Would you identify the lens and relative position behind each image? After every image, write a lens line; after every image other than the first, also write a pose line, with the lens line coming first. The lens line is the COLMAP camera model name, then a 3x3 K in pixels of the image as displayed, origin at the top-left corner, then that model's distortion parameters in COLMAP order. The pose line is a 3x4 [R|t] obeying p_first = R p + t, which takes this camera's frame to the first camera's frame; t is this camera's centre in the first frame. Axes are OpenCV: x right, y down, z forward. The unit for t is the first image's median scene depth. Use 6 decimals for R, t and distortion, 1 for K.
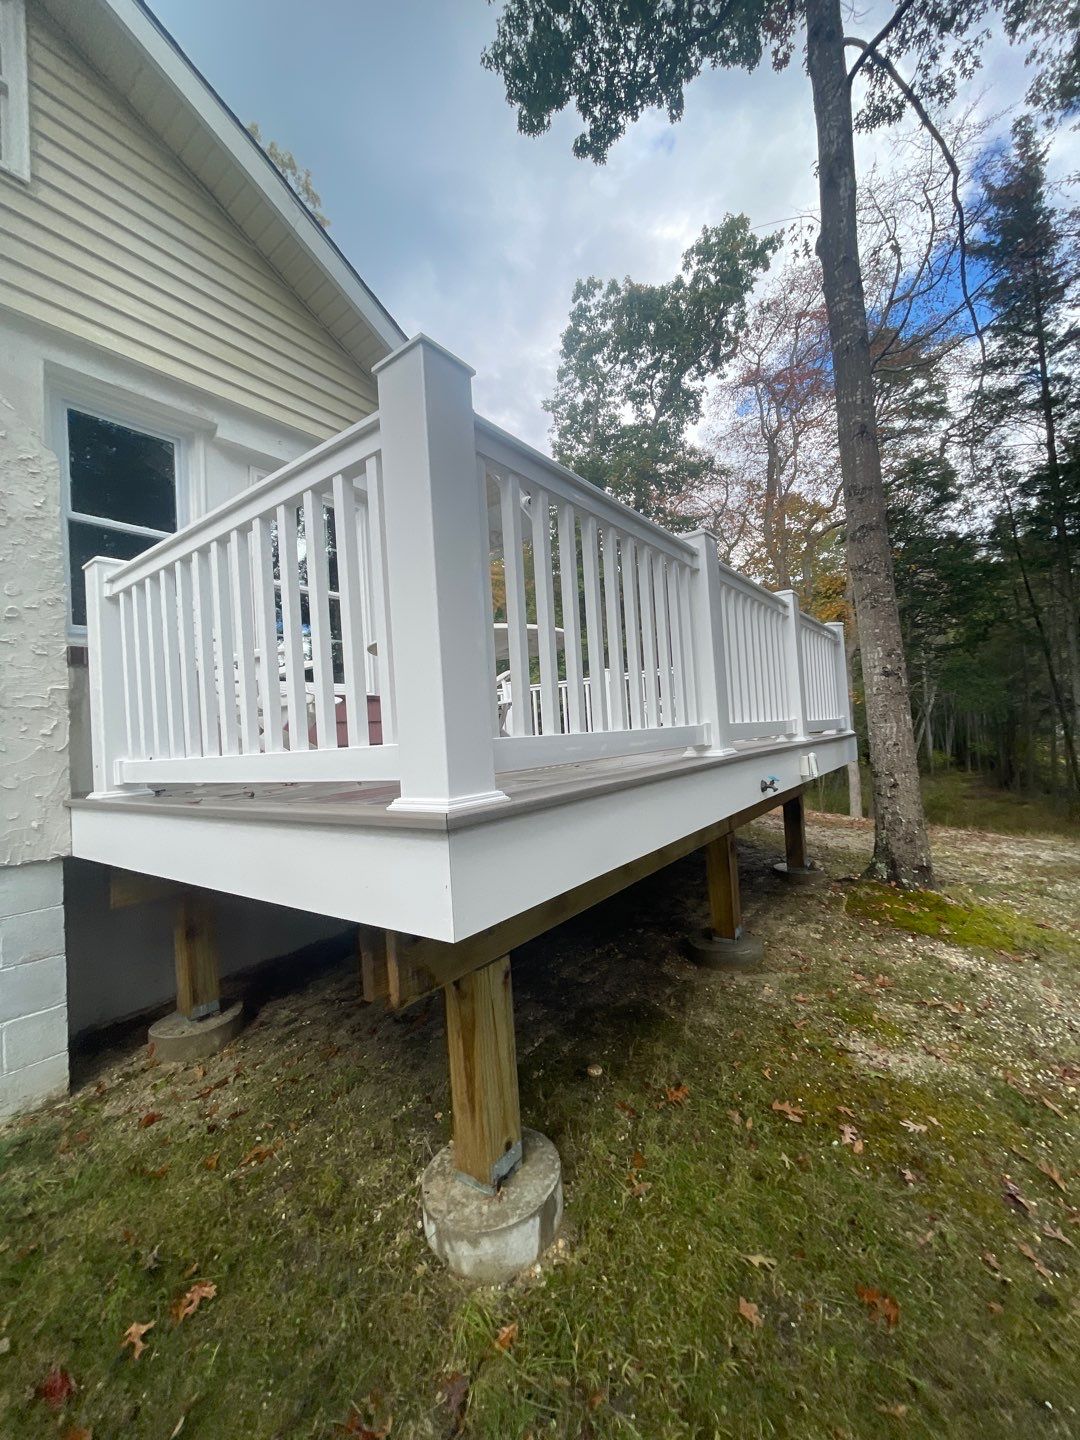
lens RADIAL K [[574.2, 0, 536.9], [0, 574.2, 717.1], [0, 0, 1]] dist [0.000661, -0.000573]
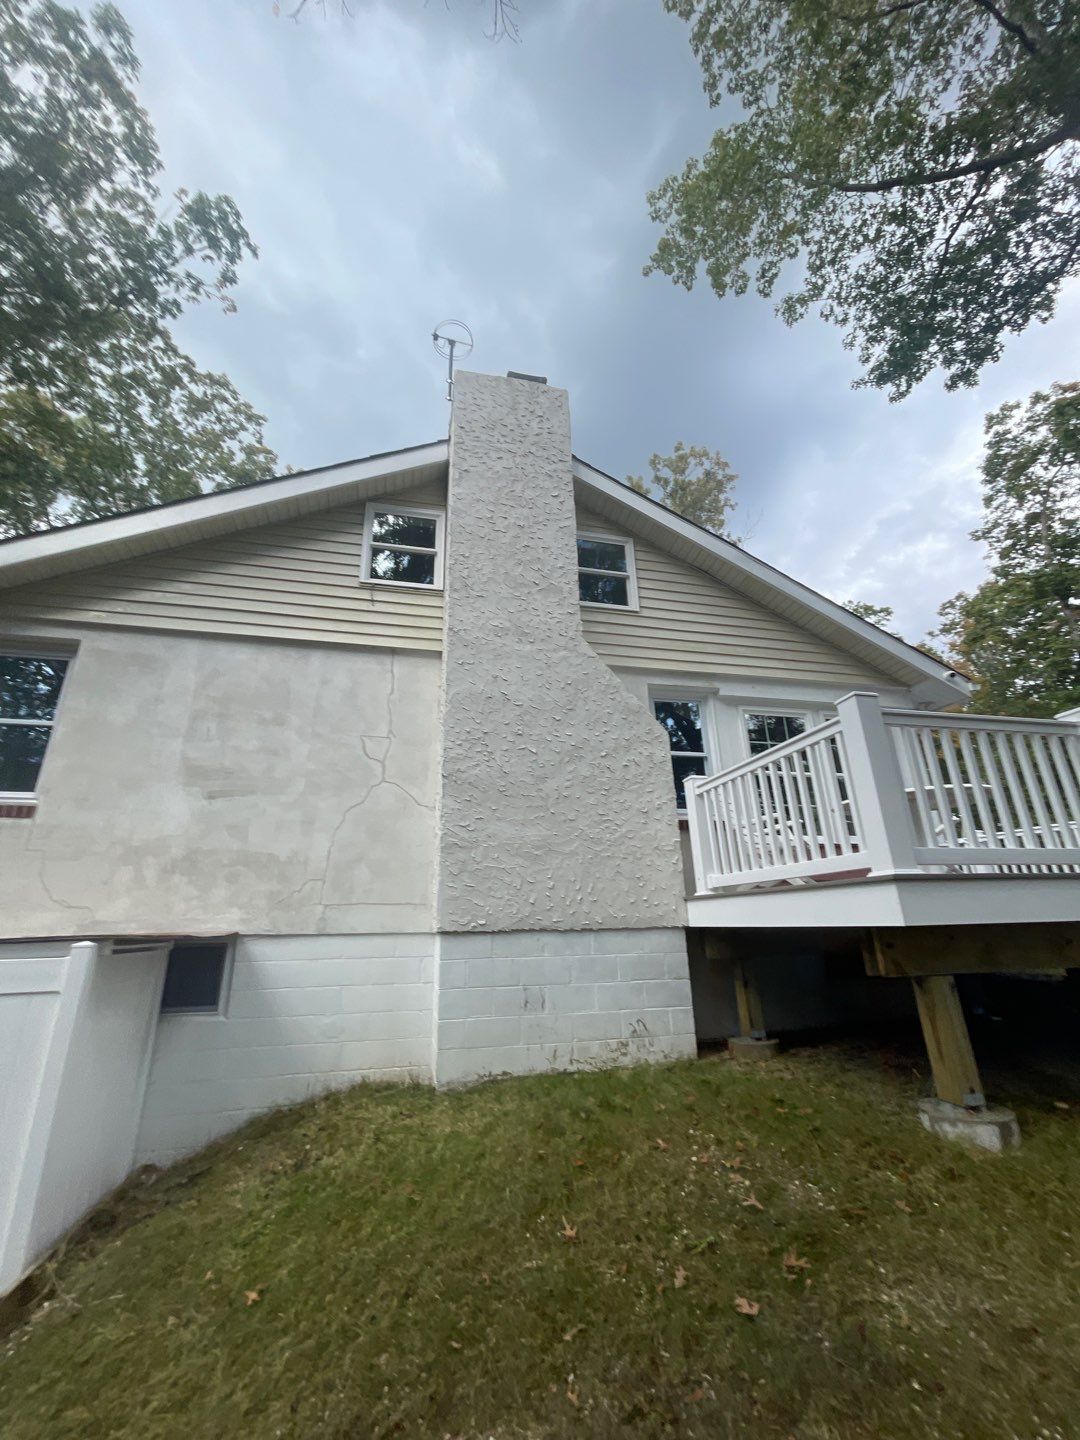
lens RADIAL K [[574.2, 0, 536.9], [0, 574.2, 717.1], [0, 0, 1]] dist [0.000661, -0.000573]
pose [[0.754325, -0.178714, -0.631708, 0.025564], [-0.006620, 0.960115, -0.279528, 0.015305], [0.656468, 0.215037, 0.723055, -0.136077]]
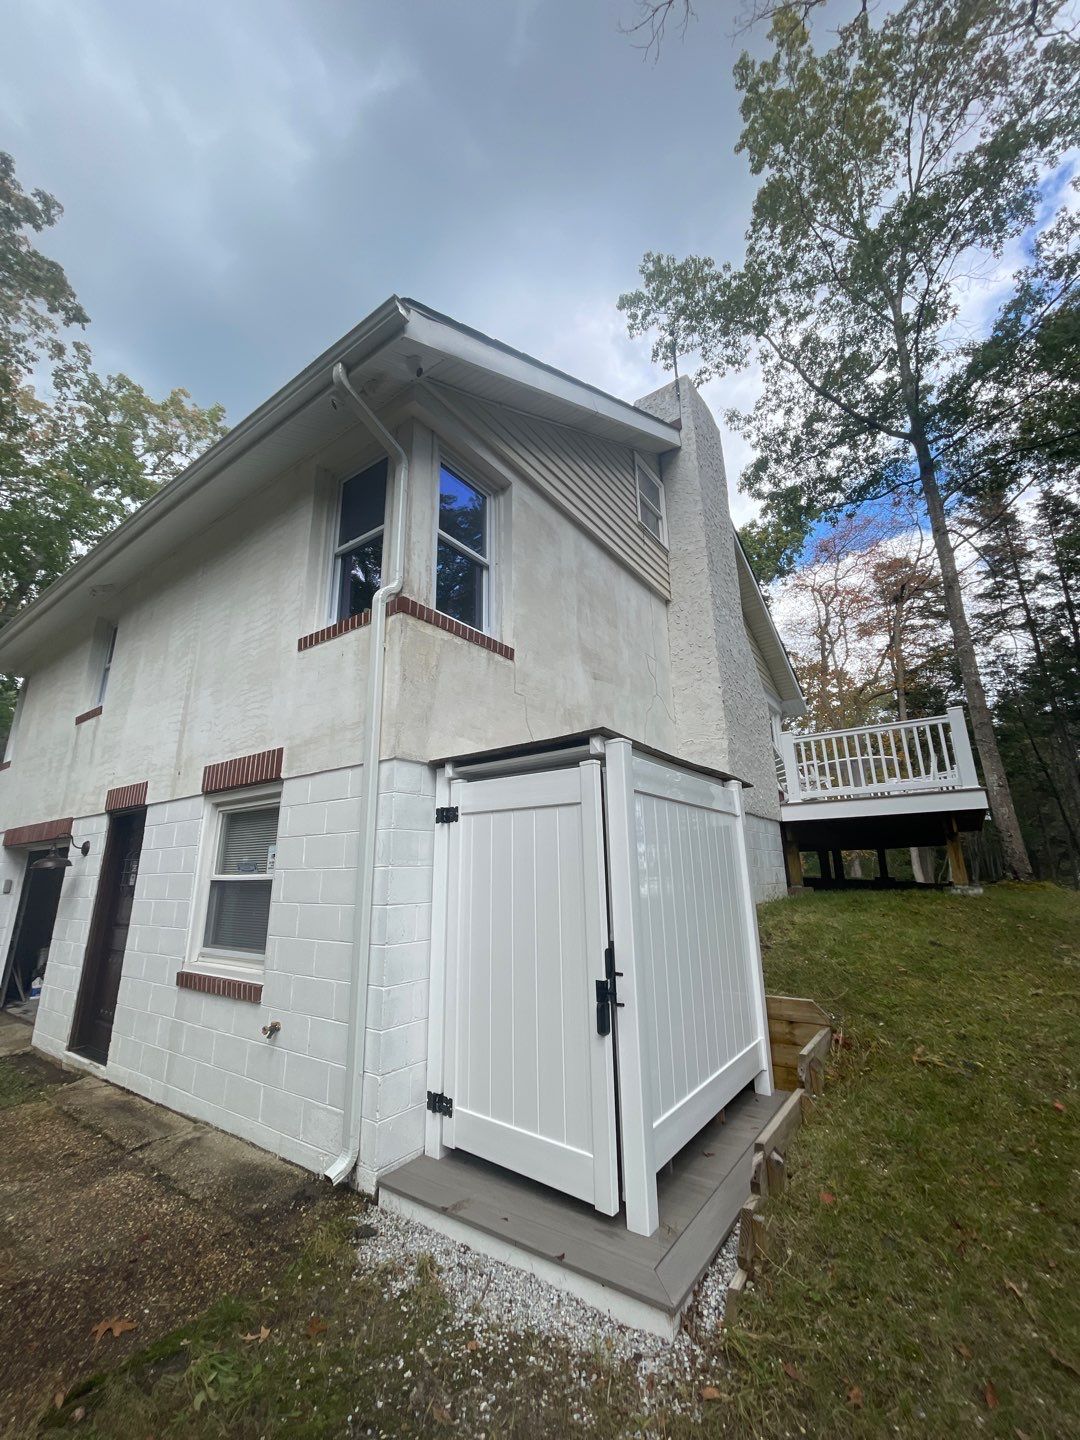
lens RADIAL K [[574.2, 0, 536.9], [0, 574.2, 717.1], [0, 0, 1]] dist [0.000661, -0.000573]
pose [[0.998859, 0.047514, -0.004802, -0.323427], [-0.047350, 0.972282, -0.228965, 0.070794], [-0.006210, 0.228931, 0.973423, -0.334081]]
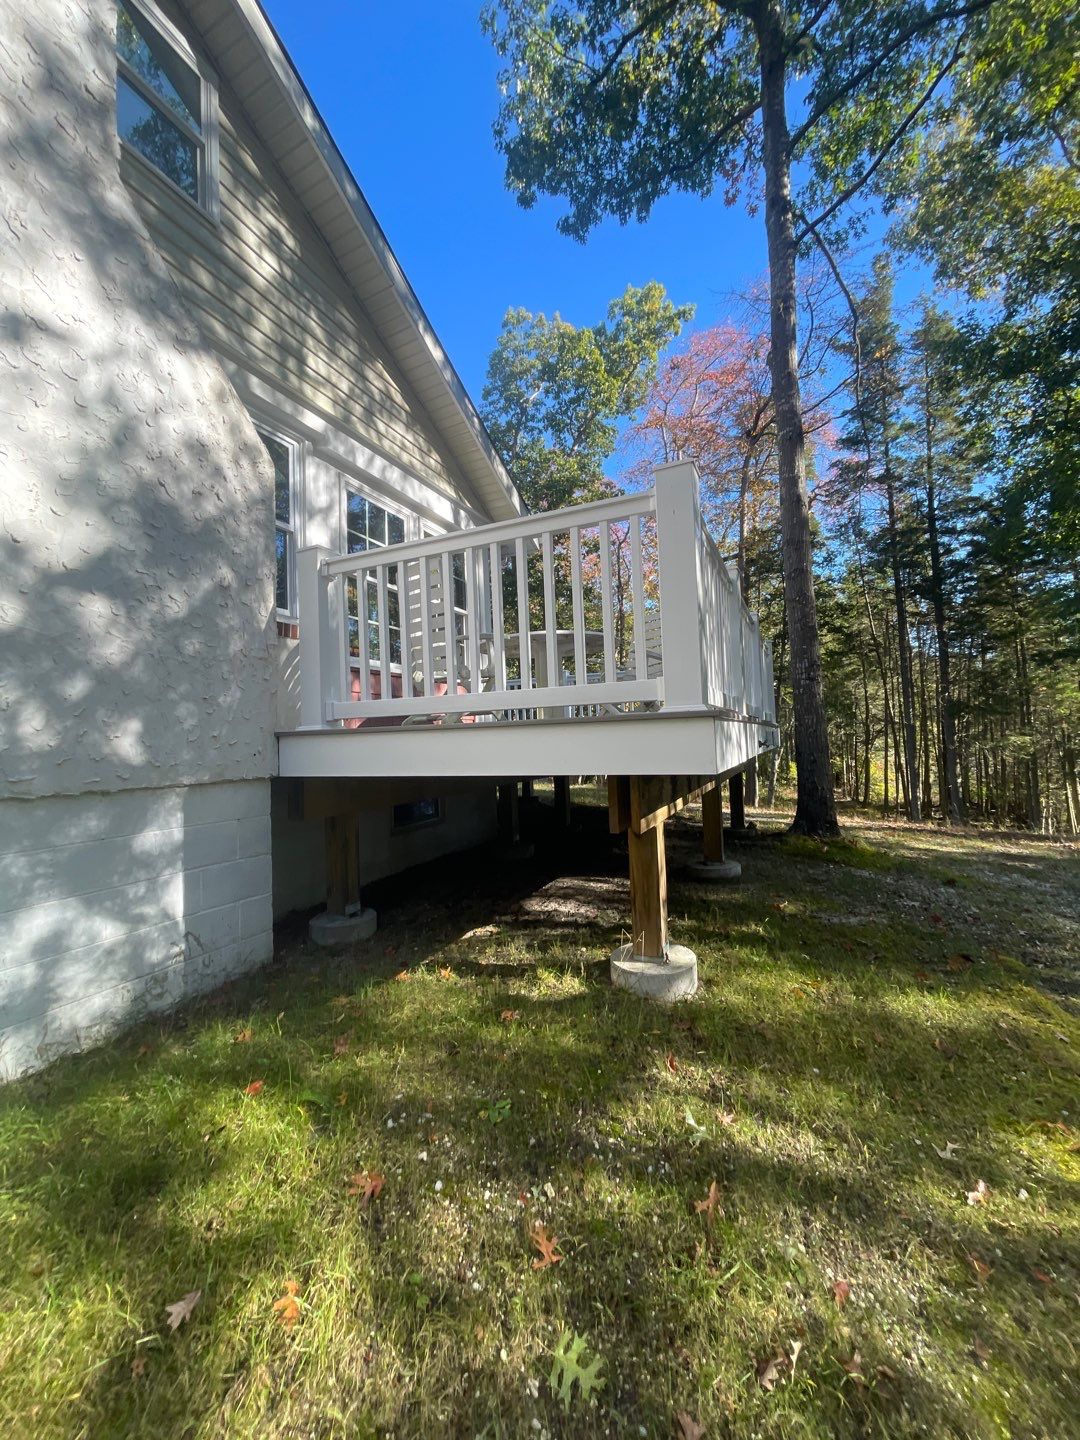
lens RADIAL K [[573.2, 0, 535.4], [0, 573.2, 713.7], [0, 0, 1]] dist [-0.001913, -0.000062]
pose [[0.980715, 0.038885, 0.191538, -0.074321], [-0.034637, 0.999075, -0.025476, 0.017027], [-0.192352, 0.018351, 0.981154, -0.053319]]
